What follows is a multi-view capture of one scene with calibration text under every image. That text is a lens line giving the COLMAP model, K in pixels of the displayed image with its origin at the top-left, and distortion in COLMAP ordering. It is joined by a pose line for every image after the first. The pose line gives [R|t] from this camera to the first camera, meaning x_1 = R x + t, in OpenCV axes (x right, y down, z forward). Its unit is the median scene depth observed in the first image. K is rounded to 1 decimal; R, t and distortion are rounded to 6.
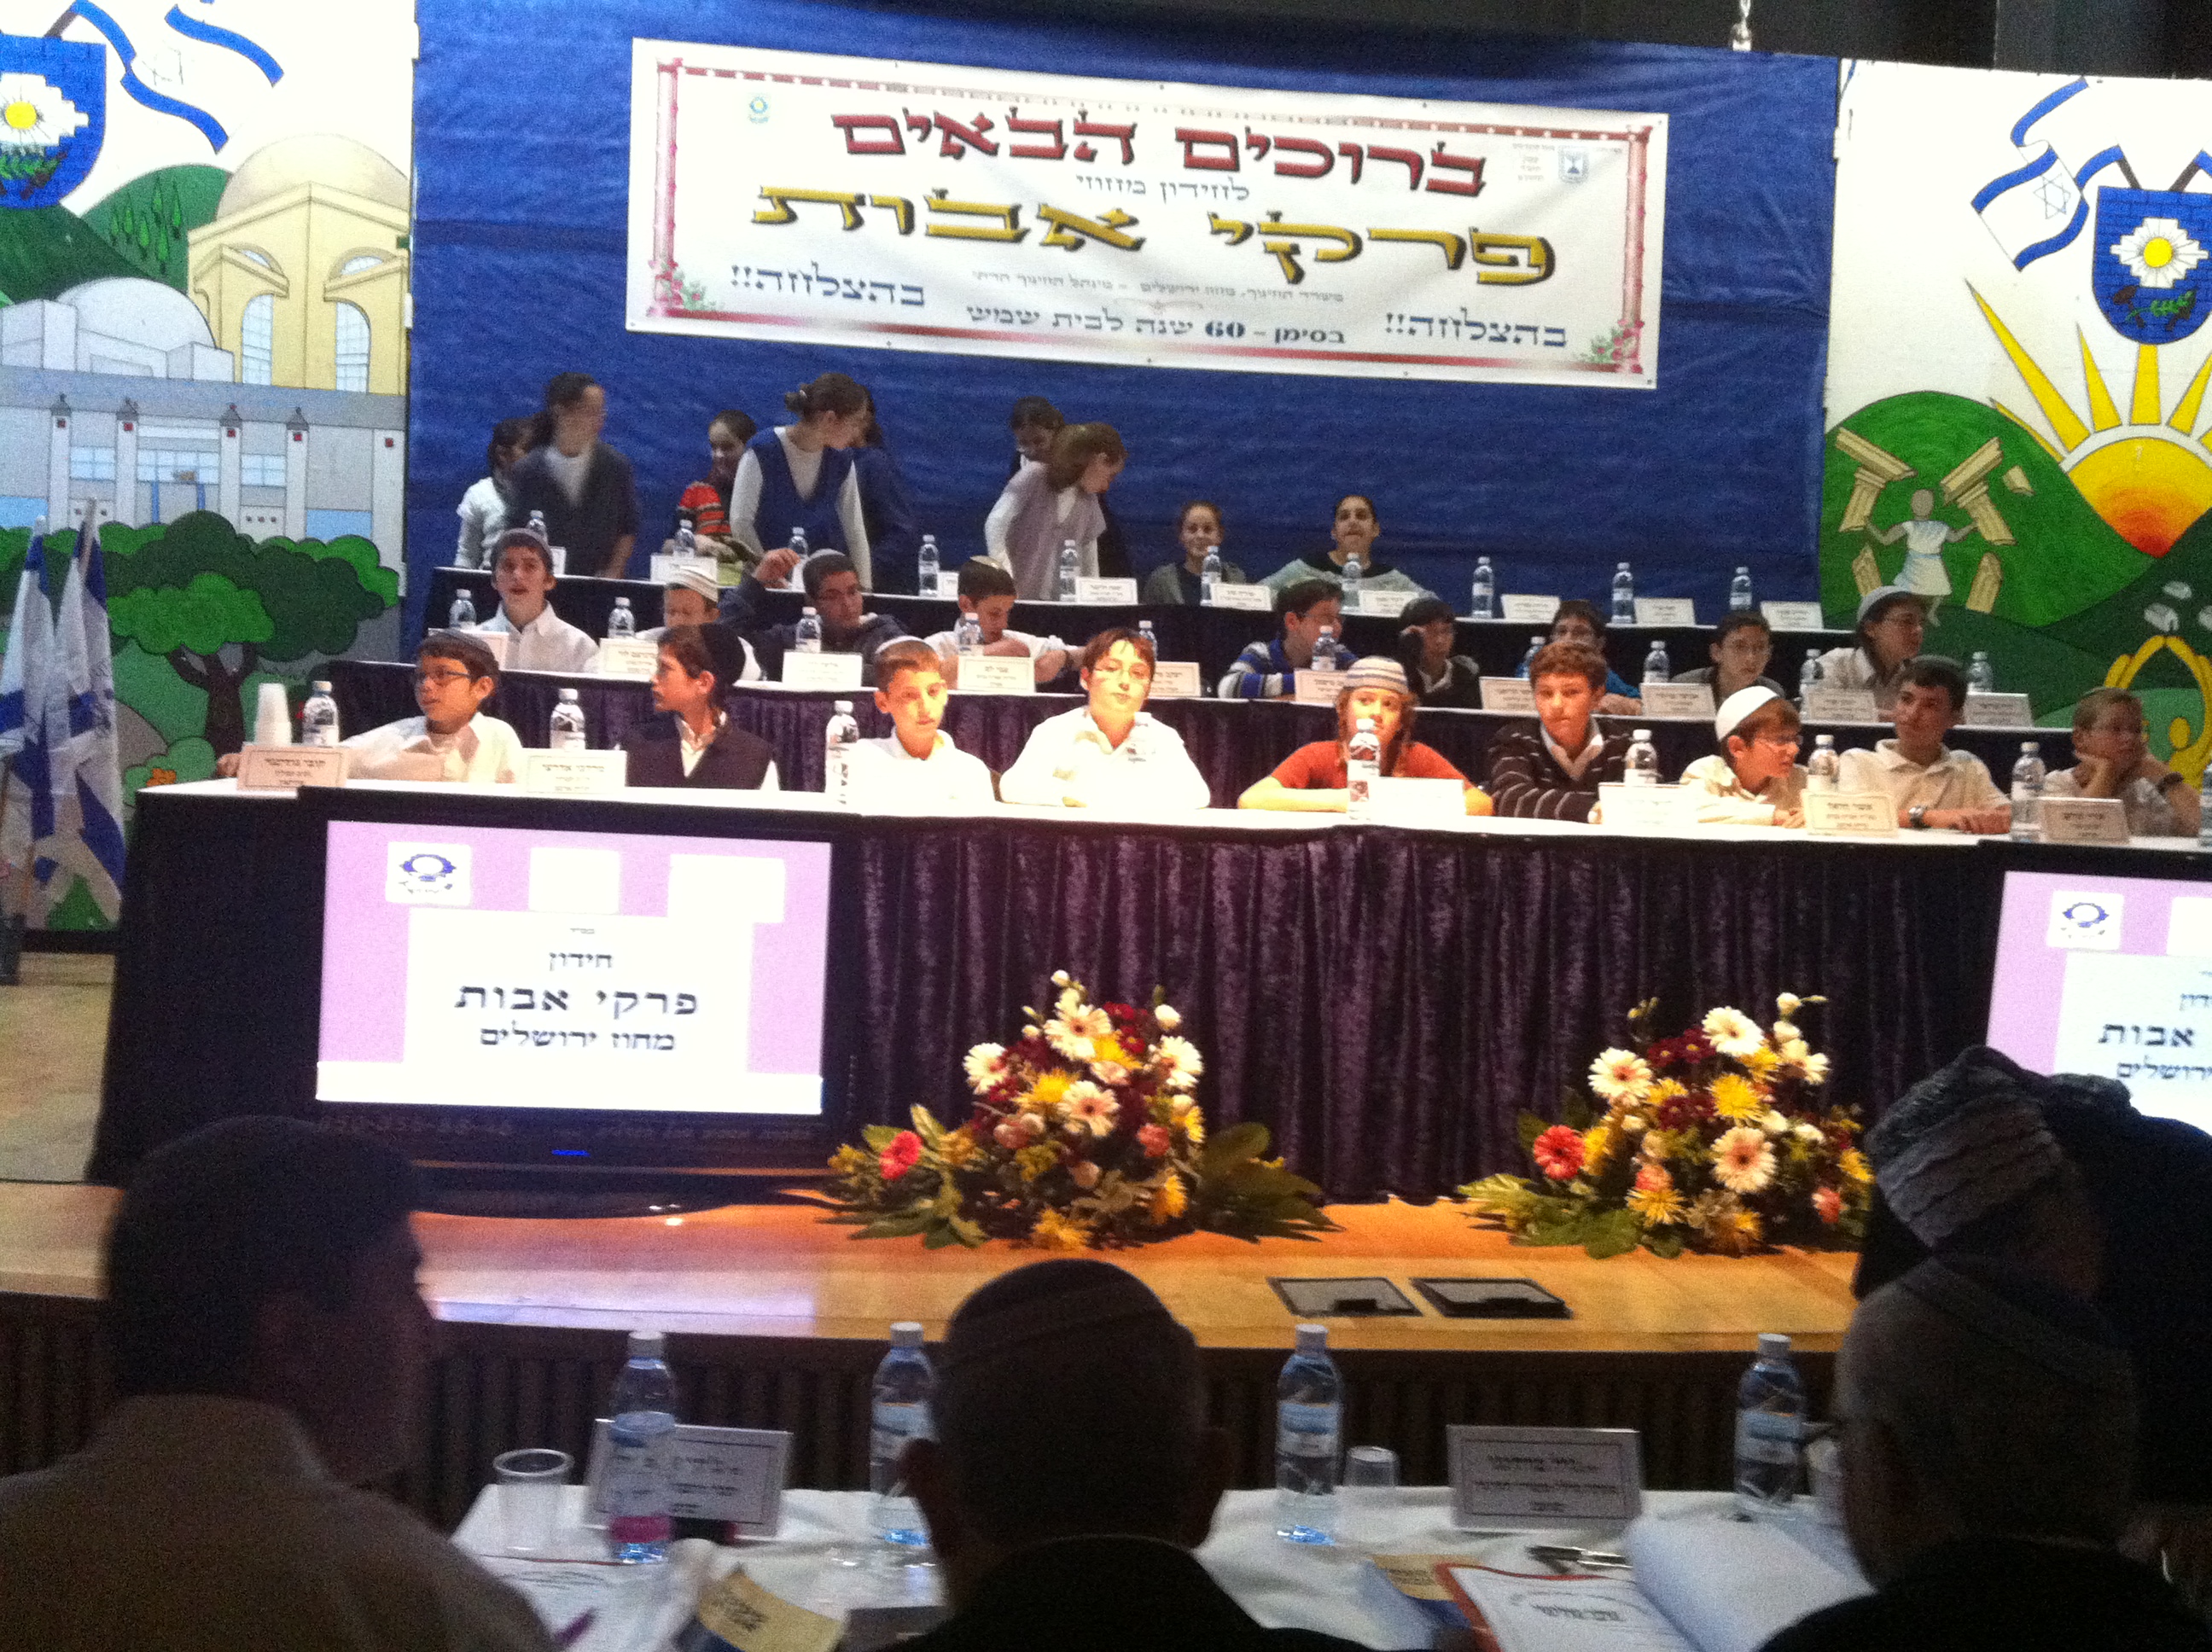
lens RADIAL K [[2106.2, 0, 1108.6], [0, 2106.2, 818.9], [0, 0, 1]] dist [0.083879, -0.167070]
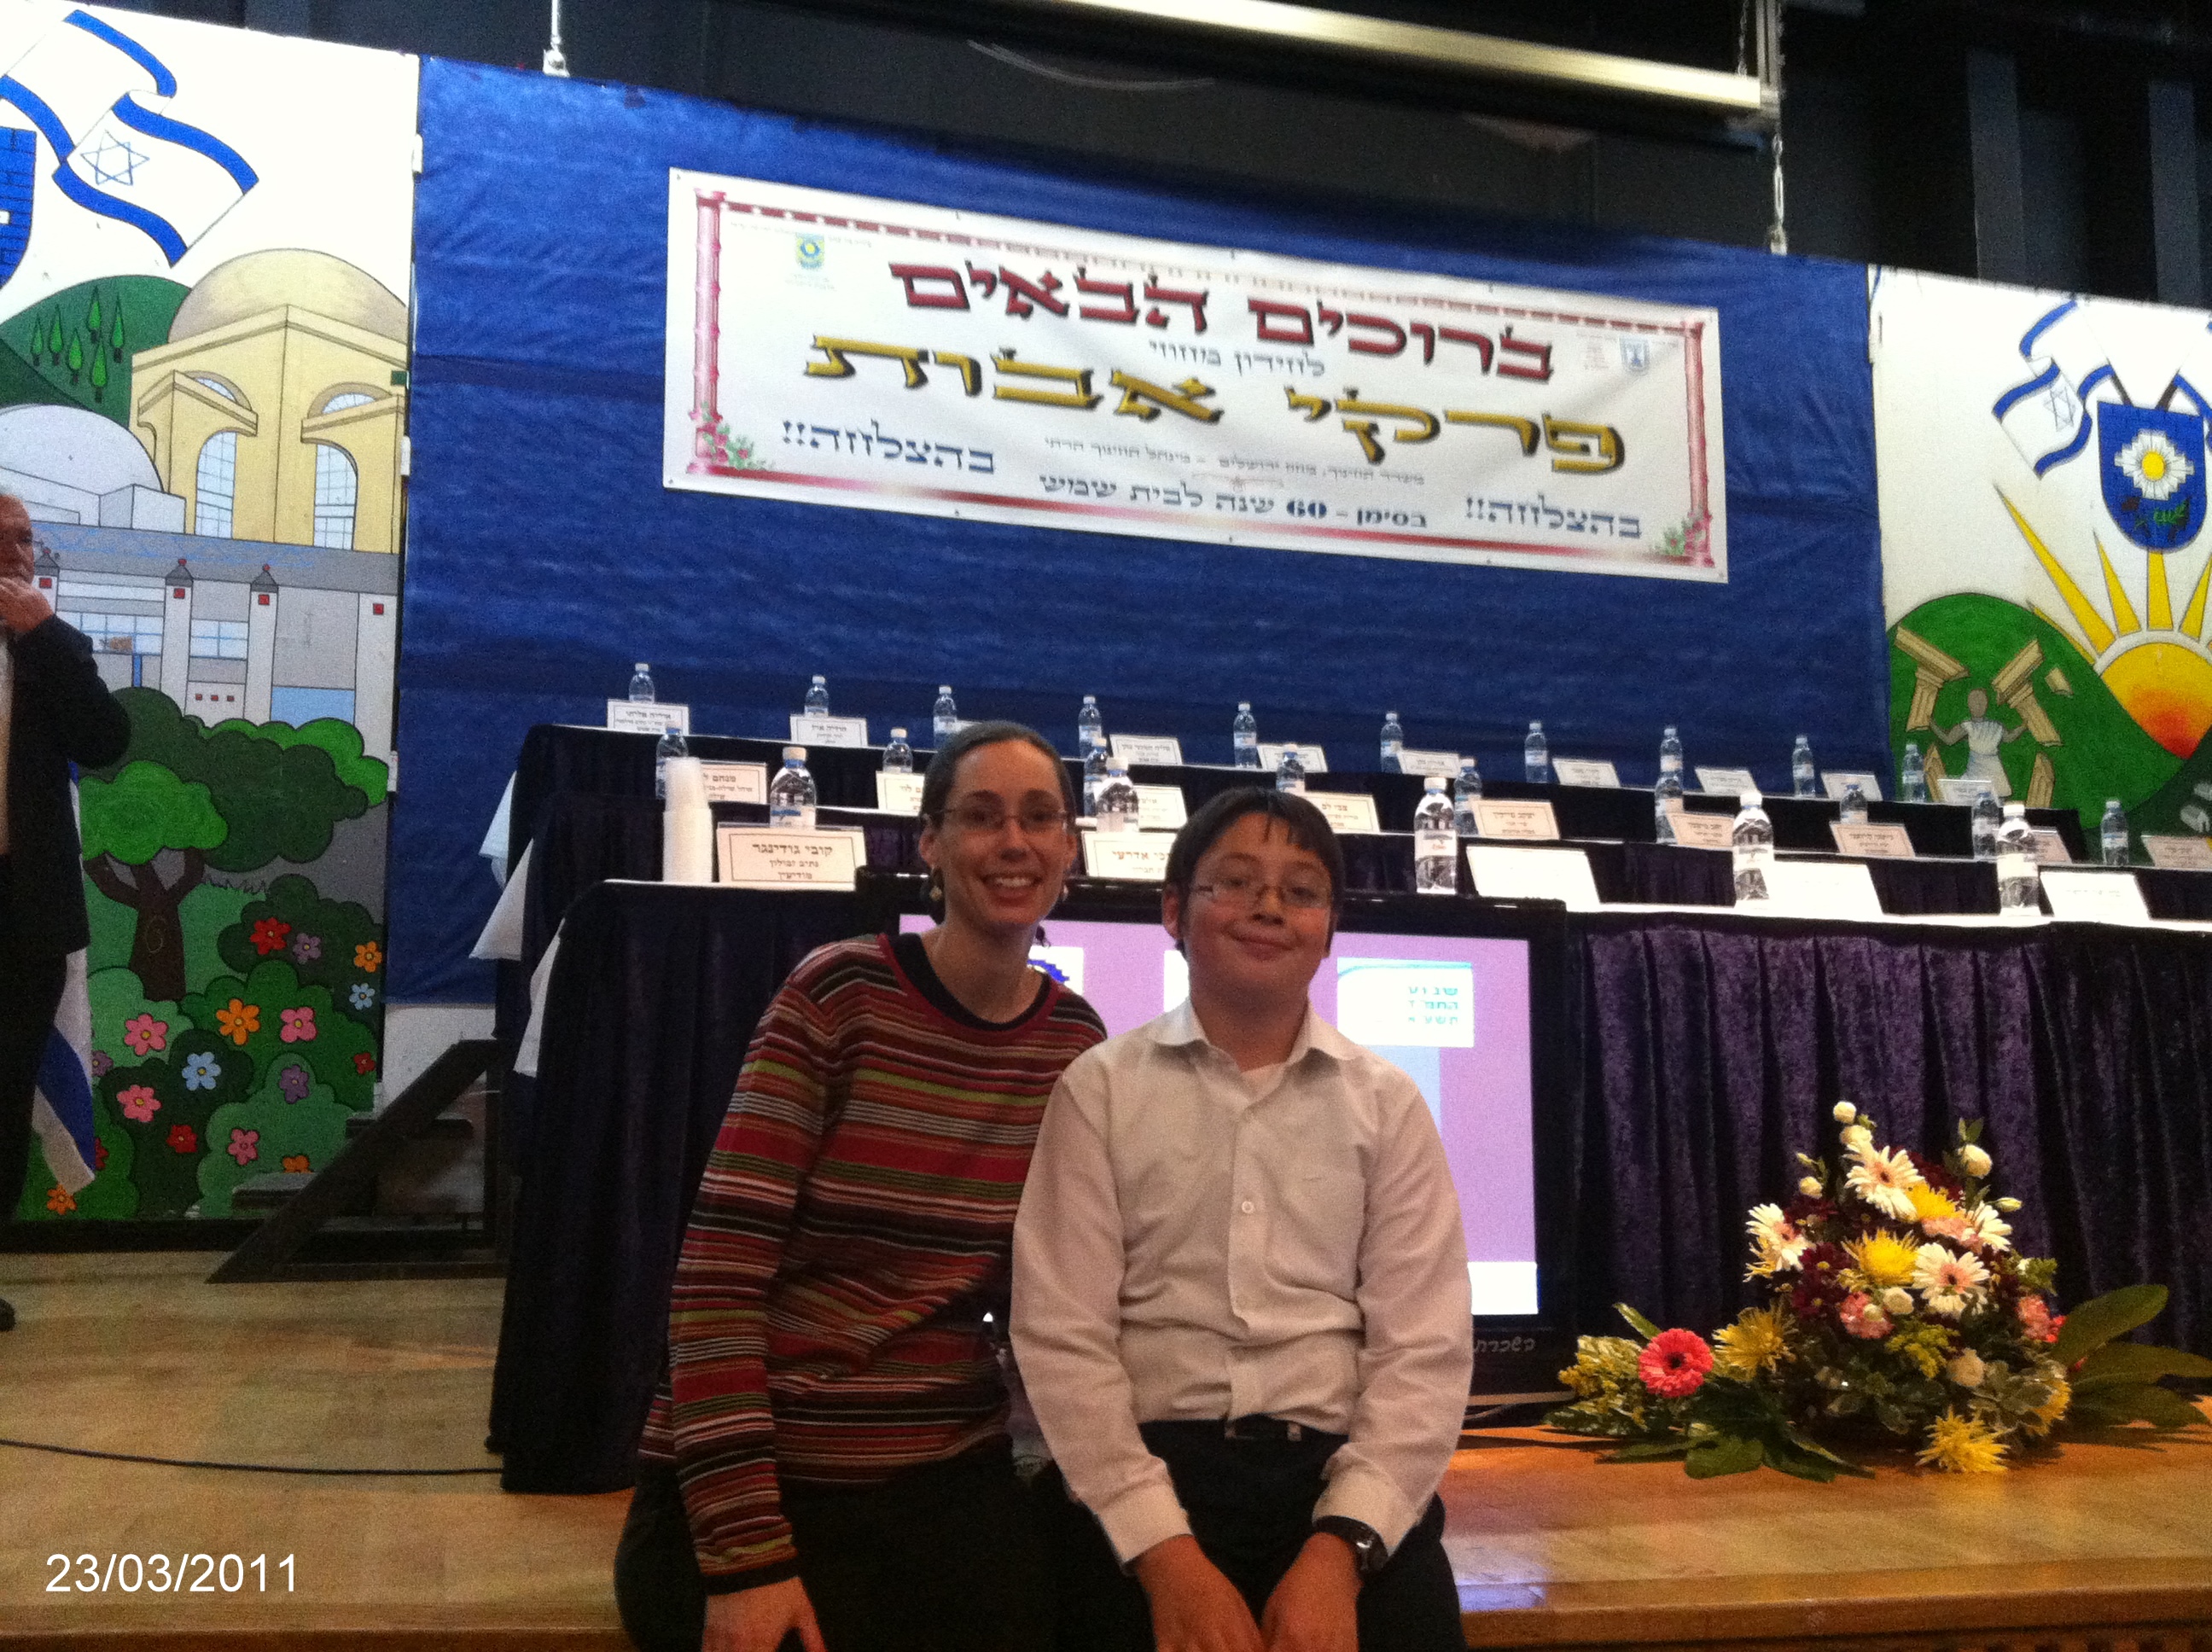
lens RADIAL K [[2057.2, 0, 1108.6], [0, 2057.2, 843.3], [0, 0, 1]] dist [0.104877, -0.227243]
pose [[0.980194, -0.010449, 0.197763, -0.215531], [0.039127, 0.989140, -0.141671, 0.038892], [-0.194135, 0.146603, 0.969958, 0.166712]]
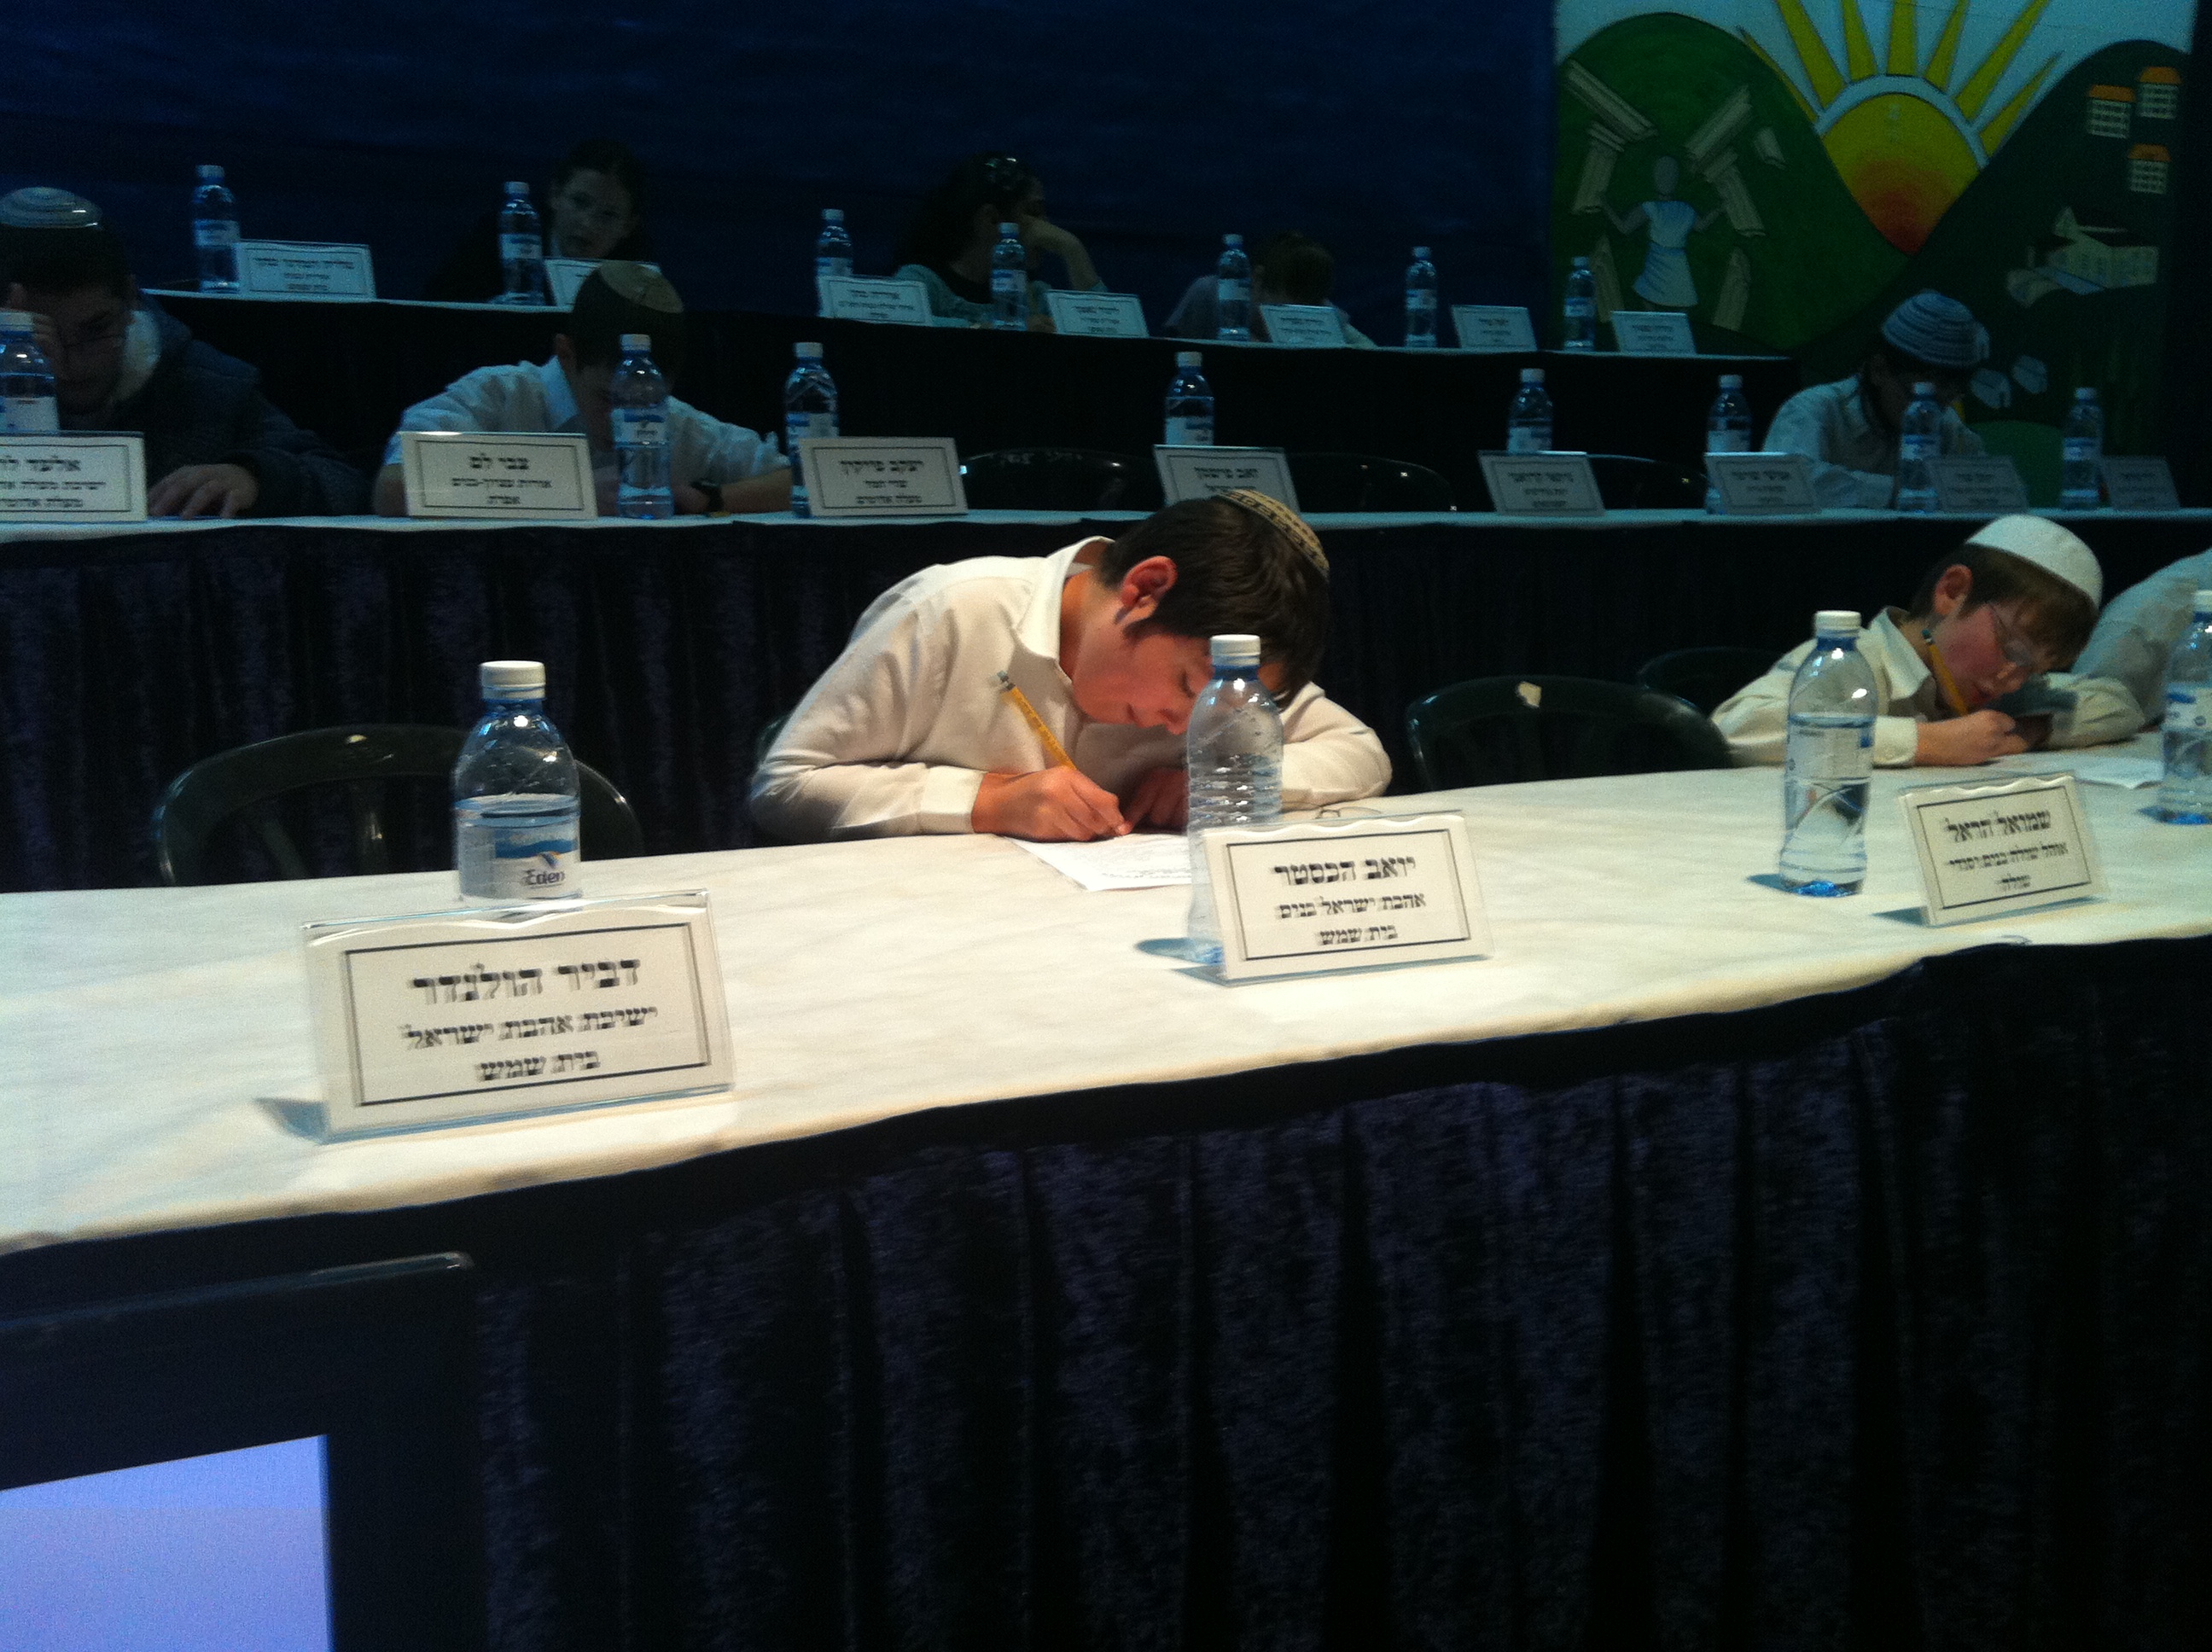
lens RADIAL K [[2079.4, 0, 1110.7], [0, 2079.4, 820.0], [0, 0, 1]] dist [0.088411, -0.179816]
pose [[0.933168, -0.085806, 0.349048, -0.064492], [0.041360, 0.990271, 0.132861, -0.036714], [-0.357052, -0.109545, 0.927639, 0.409536]]
